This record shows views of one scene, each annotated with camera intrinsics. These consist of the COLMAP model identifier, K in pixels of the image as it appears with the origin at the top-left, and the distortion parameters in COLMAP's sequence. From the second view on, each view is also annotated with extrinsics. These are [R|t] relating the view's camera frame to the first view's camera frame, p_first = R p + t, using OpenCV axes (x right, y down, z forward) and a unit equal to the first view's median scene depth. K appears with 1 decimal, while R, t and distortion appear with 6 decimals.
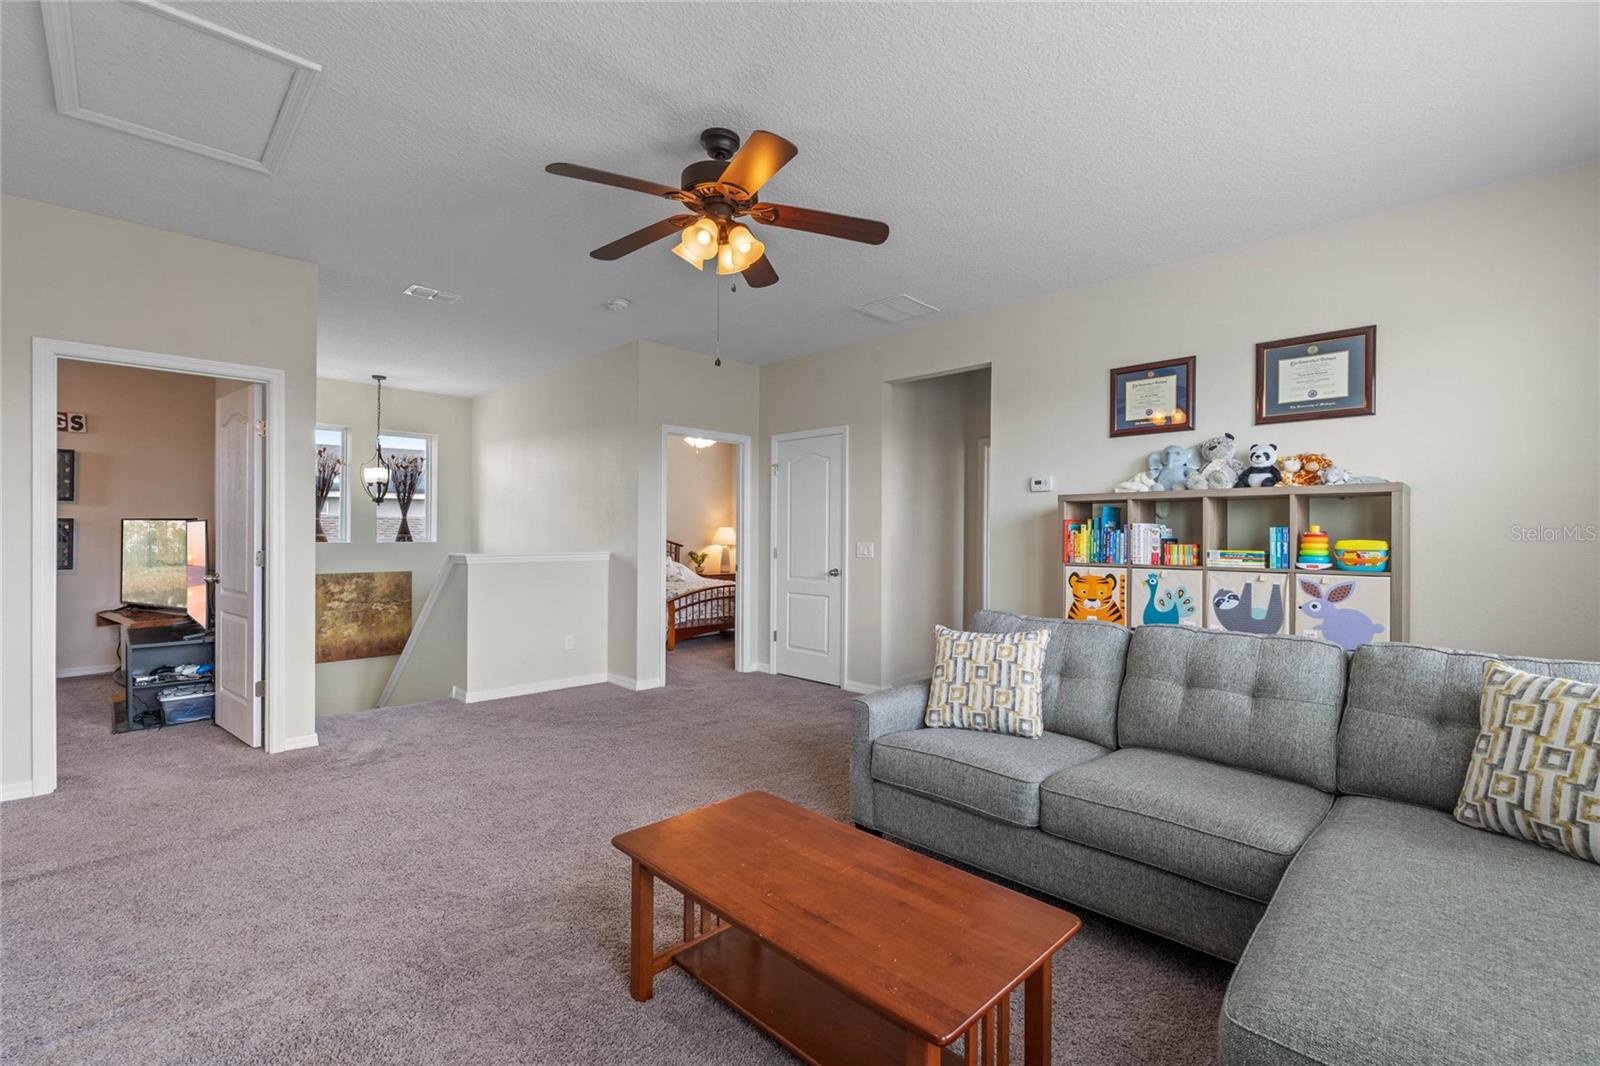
lens RADIAL K [[710.3, 0, 800.0], [0, 710.3, 533.0], [0, 0, 1]] dist [0.001565, 0.000160]
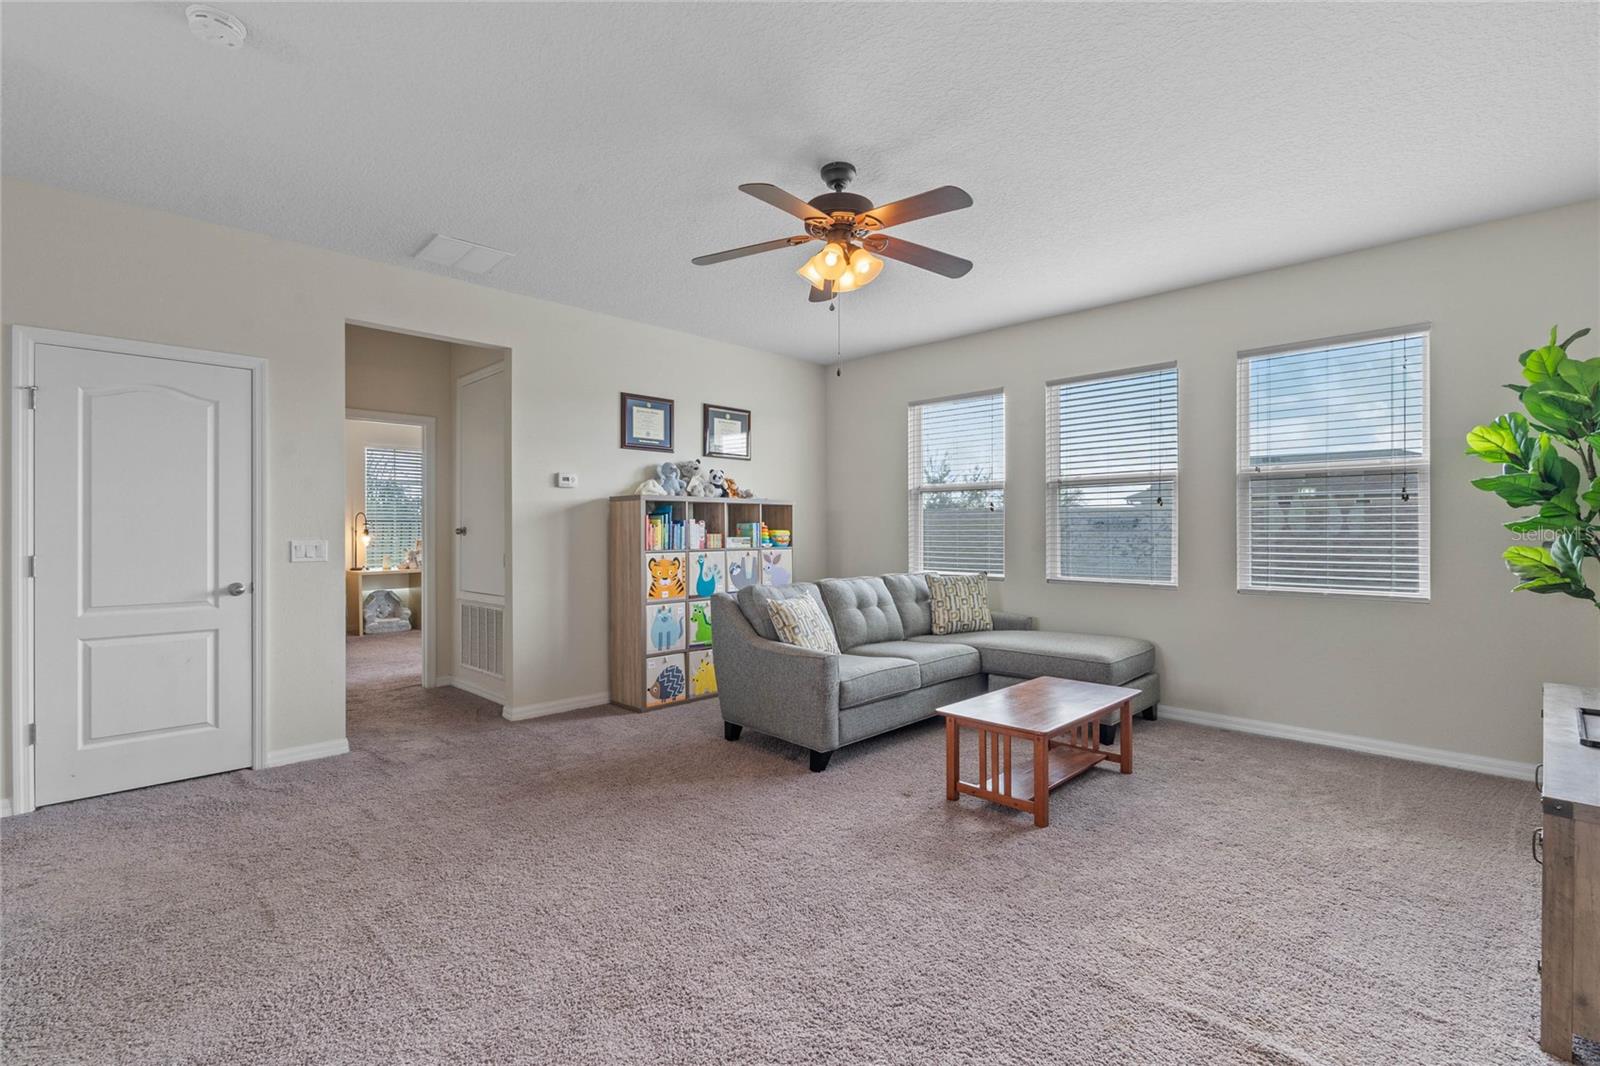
lens RADIAL K [[725.3, 0, 803.8], [0, 725.3, 534.0], [0, 0, 1]] dist [0.000706, 0.000158]
pose [[-0.011747, -0.012923, 0.999847, -0.924263], [-0.002811, 0.999913, 0.012891, -0.003877], [-0.999927, -0.002659, -0.011783, 0.791935]]
